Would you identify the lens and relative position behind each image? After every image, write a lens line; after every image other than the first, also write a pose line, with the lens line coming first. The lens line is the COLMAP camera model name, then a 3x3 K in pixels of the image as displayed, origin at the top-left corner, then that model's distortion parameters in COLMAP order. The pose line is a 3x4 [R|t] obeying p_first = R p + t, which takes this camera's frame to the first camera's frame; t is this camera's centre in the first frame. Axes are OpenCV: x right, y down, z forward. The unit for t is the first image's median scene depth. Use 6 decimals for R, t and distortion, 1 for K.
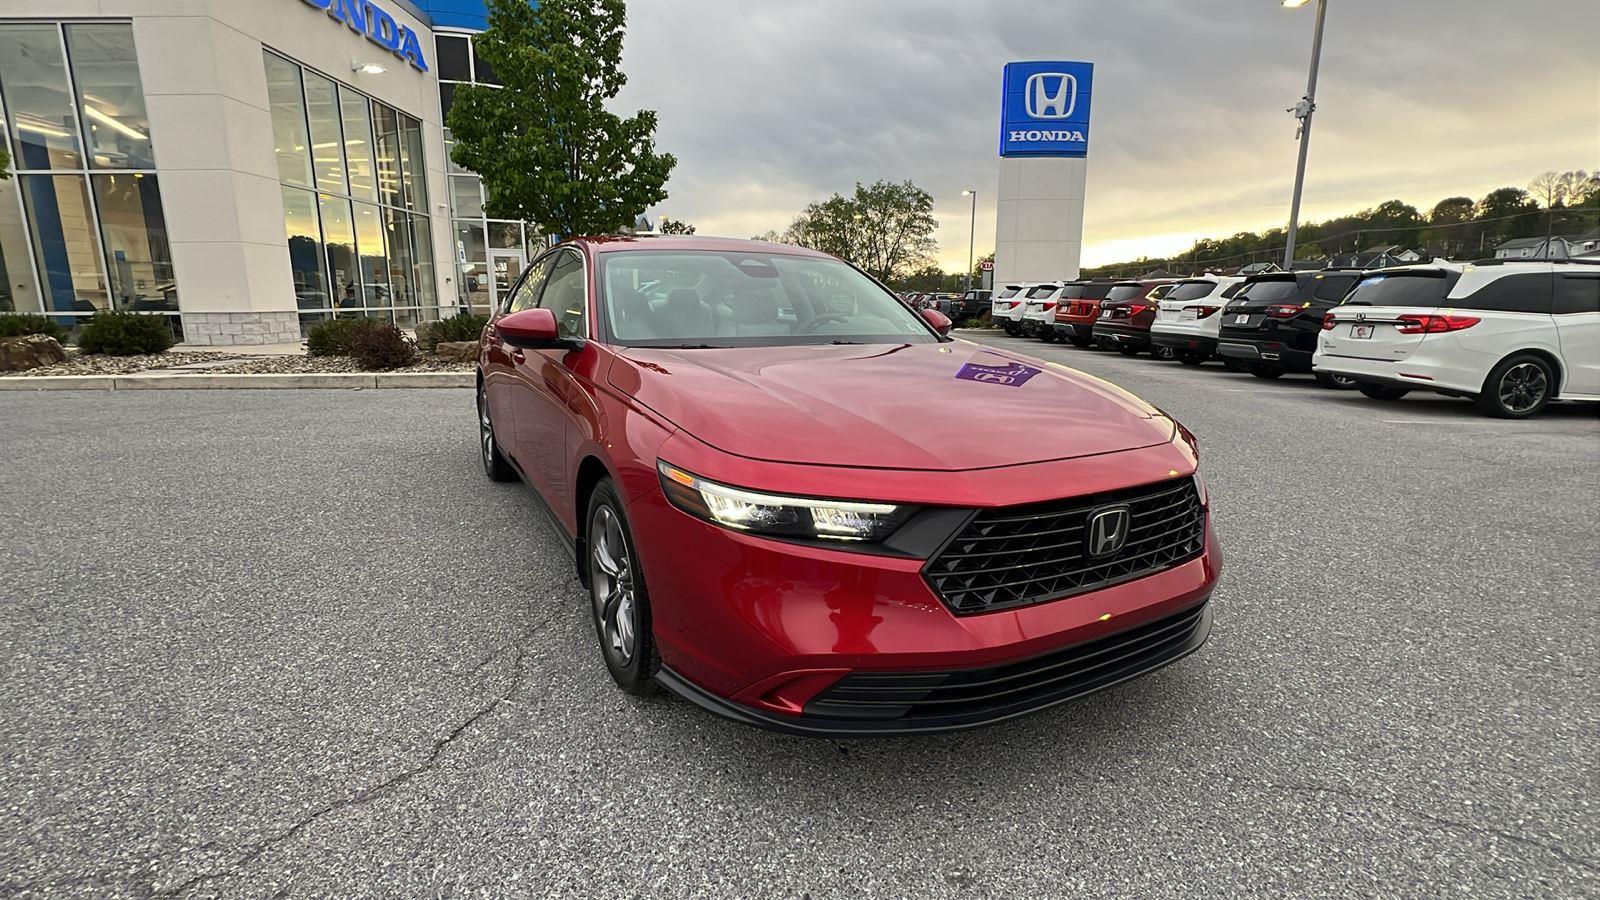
lens RADIAL K [[739.3, 0, 792.9], [0, 739.3, 451.2], [0, 0, 1]] dist [-0.003180, 0.000580]
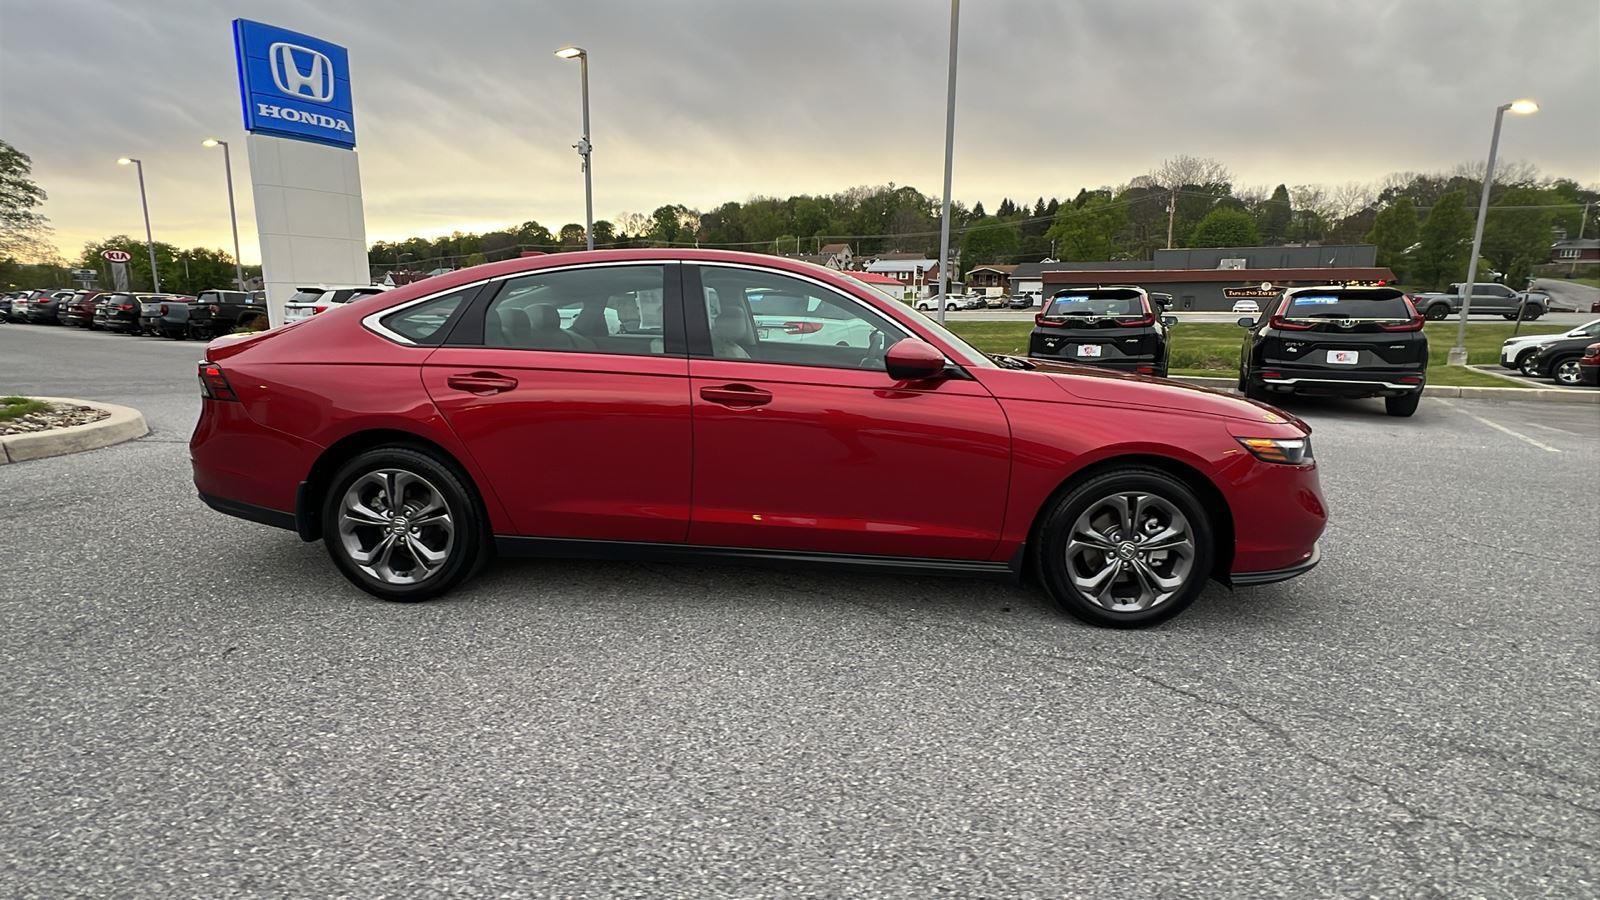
lens RADIAL K [[739.3, 0, 800.8], [0, 739.3, 452.4], [0, 0, 1]] dist [-0.003180, 0.000580]
pose [[0.531079, -0.160003, 0.832078, -0.138338], [0.161080, 0.983166, 0.086246, -0.017124], [-0.831871, 0.088228, 0.547912, 0.065759]]
